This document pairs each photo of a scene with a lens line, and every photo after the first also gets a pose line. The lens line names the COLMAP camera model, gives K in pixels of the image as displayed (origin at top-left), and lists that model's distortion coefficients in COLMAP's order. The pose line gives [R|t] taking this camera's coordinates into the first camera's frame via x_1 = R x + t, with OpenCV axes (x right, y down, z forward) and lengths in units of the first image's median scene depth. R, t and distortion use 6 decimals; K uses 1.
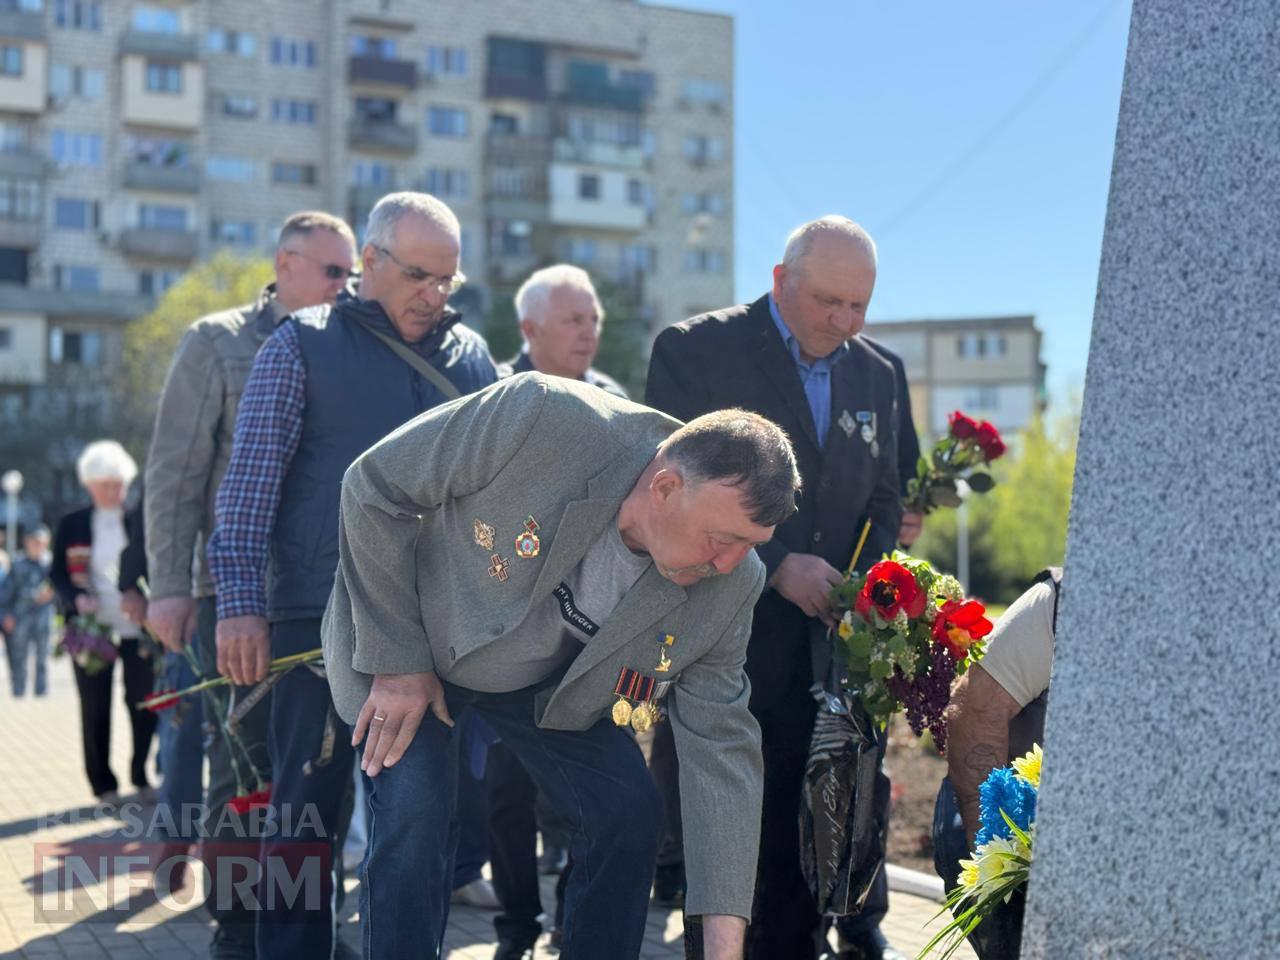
lens RADIAL K [[1855.8, 0, 640.0], [0, 1855.8, 480.0], [0, 0, 1]] dist [0.222460, -0.582763]
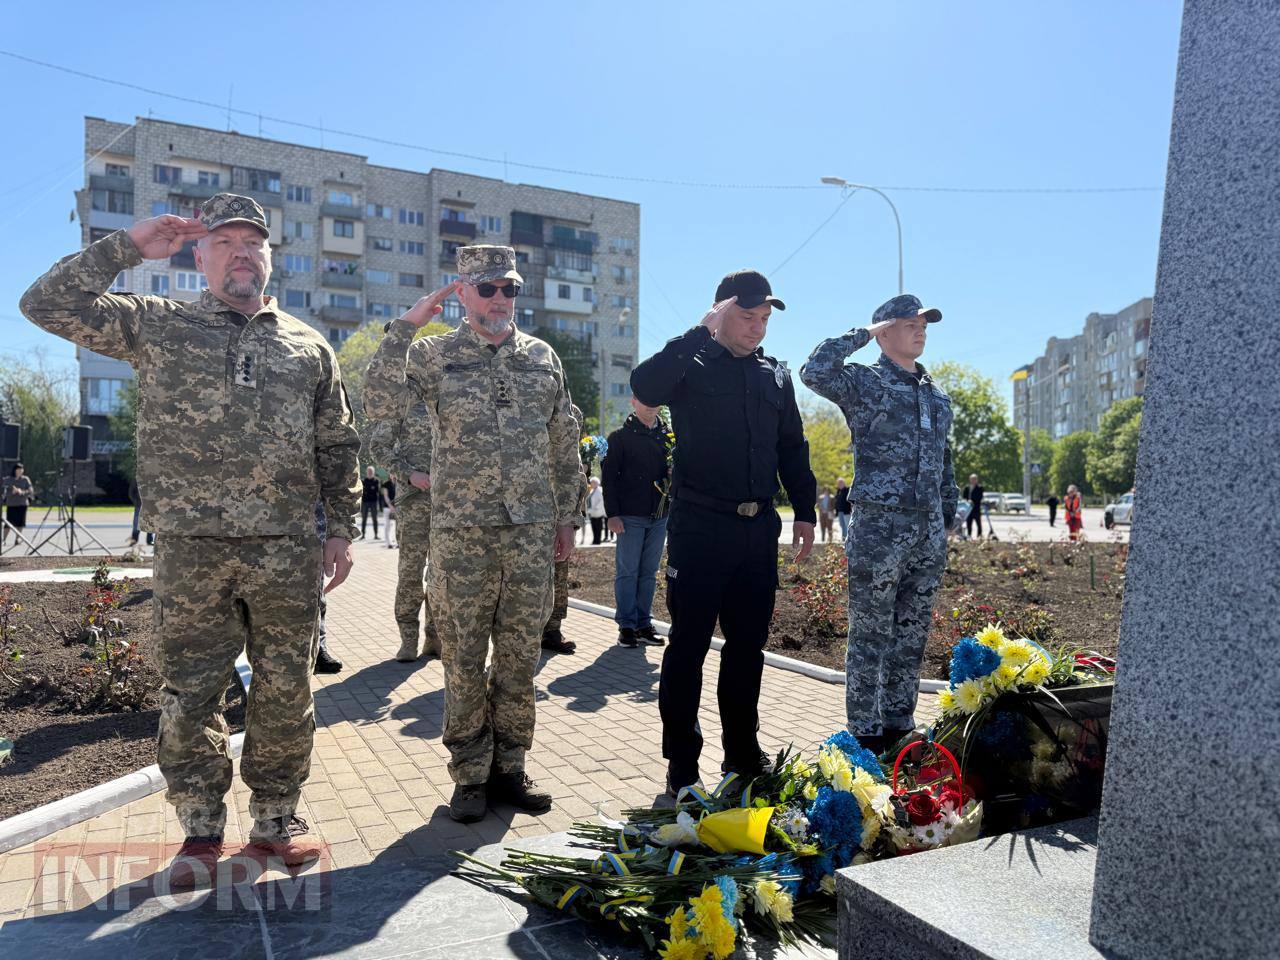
lens RADIAL K [[927.7, 0, 638.5], [0, 927.7, 489.2], [0, 0, 1]] dist [0.001366, -0.004177]
pose [[0.997252, 0.015752, 0.072388, -0.230600], [-0.019415, 0.998552, 0.050172, -0.015795], [-0.071493, -0.051439, 0.996114, 0.314623]]
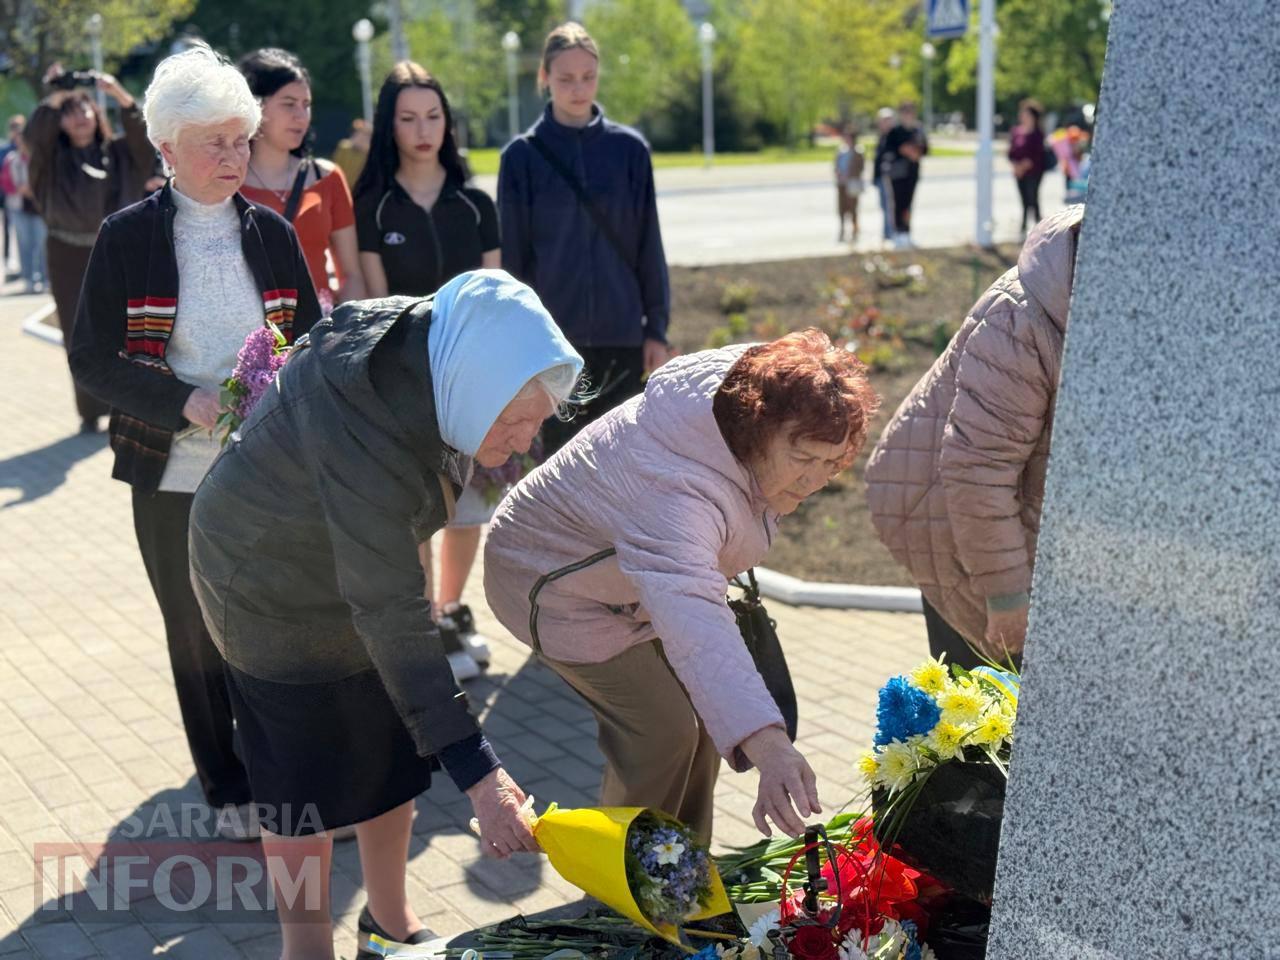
lens RADIAL K [[1855.8, 0, 640.0], [0, 1855.8, 480.0], [0, 0, 1]] dist [0.222460, -0.582763]
pose [[0.988736, -0.053609, 0.139739, -0.150996], [0.015105, 0.964626, 0.263189, -0.353140], [-0.148905, -0.258114, 0.954570, 0.021443]]
